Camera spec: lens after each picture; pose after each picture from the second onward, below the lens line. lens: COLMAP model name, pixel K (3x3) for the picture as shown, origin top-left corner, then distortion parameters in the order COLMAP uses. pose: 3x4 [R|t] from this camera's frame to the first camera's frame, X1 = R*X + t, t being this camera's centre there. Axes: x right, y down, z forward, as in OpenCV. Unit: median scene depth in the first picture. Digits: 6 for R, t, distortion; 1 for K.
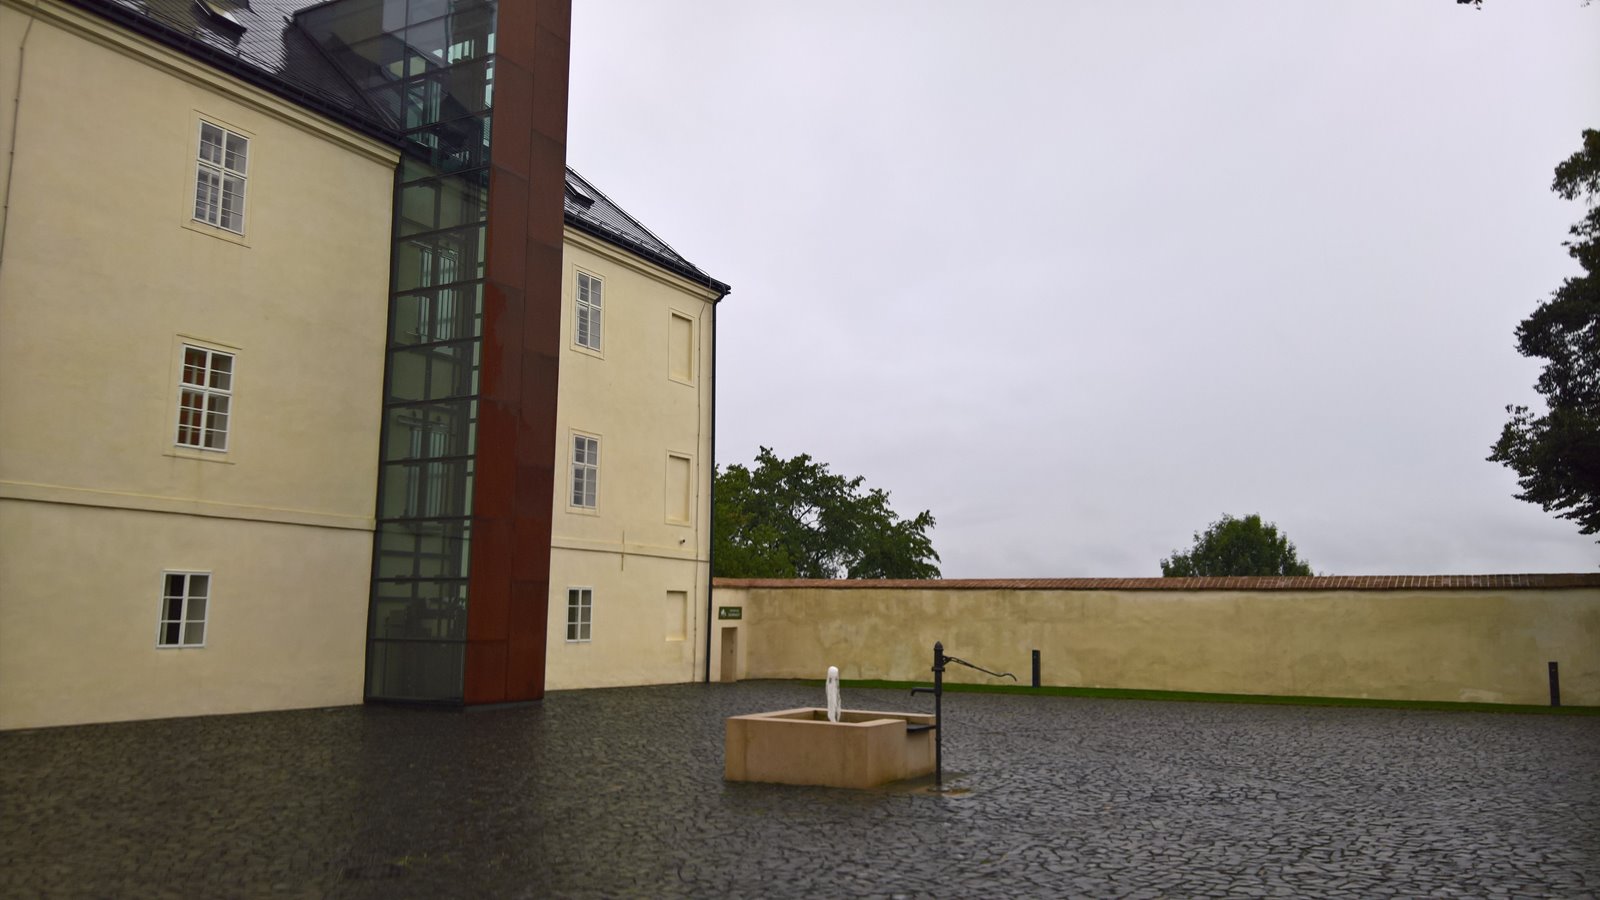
lens RADIAL K [[1191.6, 0, 800.0], [0, 1191.6, 450.0], [0, 0, 1]] dist [0.031758, -0.040808]
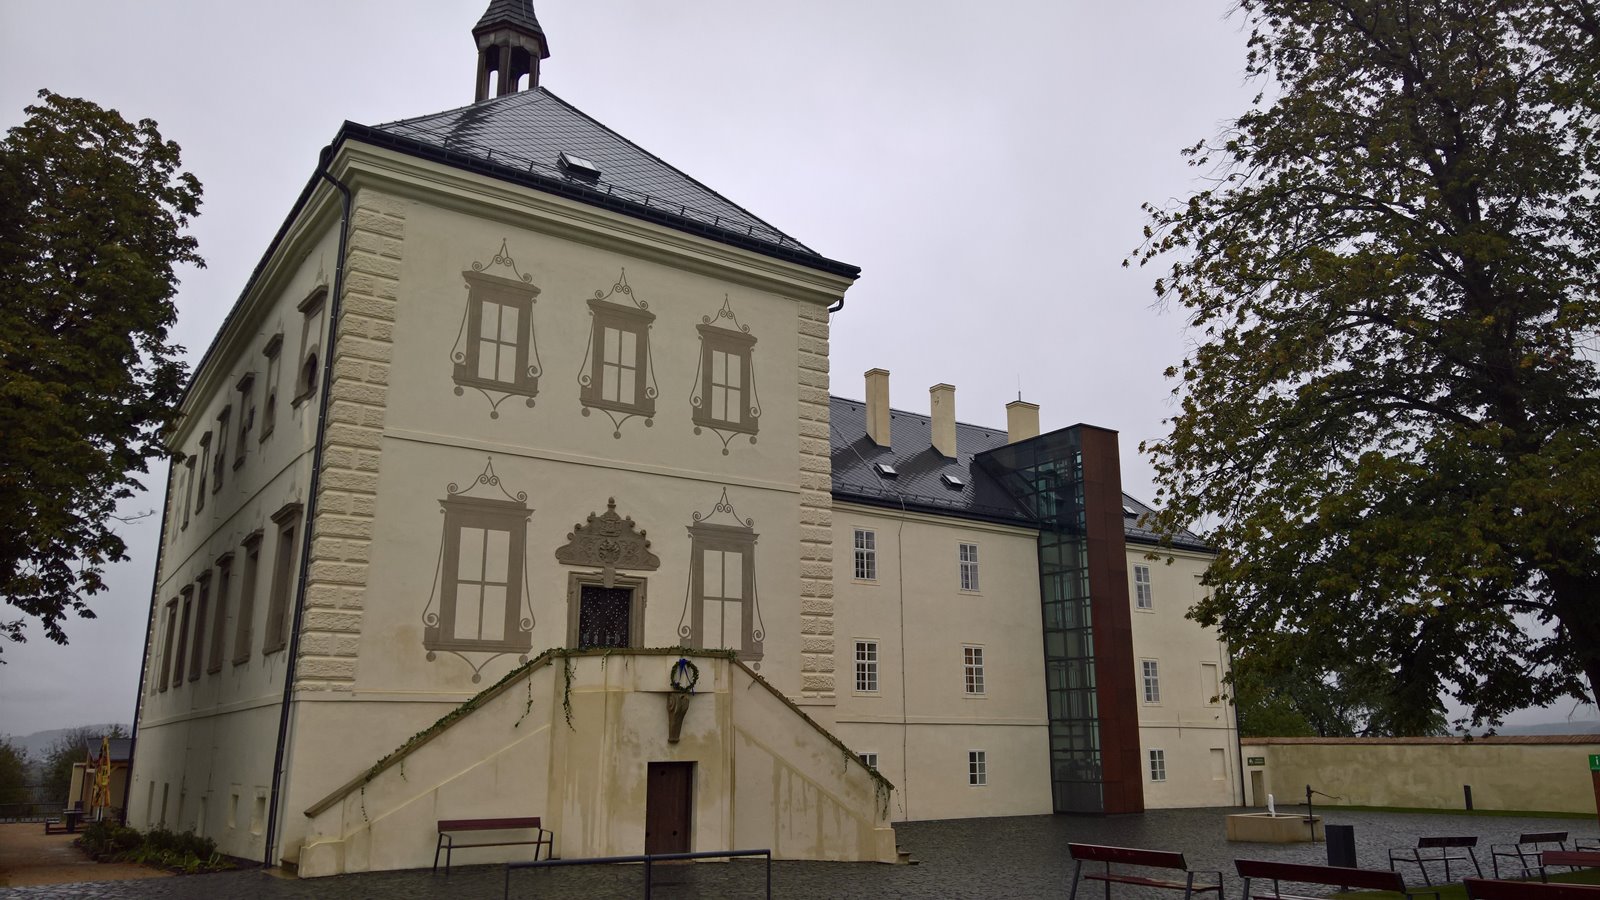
lens RADIAL K [[1191.6, 0, 800.0], [0, 1191.6, 450.0], [0, 0, 1]] dist [0.031758, -0.040808]
pose [[0.896600, -0.123278, -0.425335, 0.143574], [0.078029, 0.989423, -0.122289, -0.141501], [0.435912, 0.076456, 0.896736, -0.811306]]
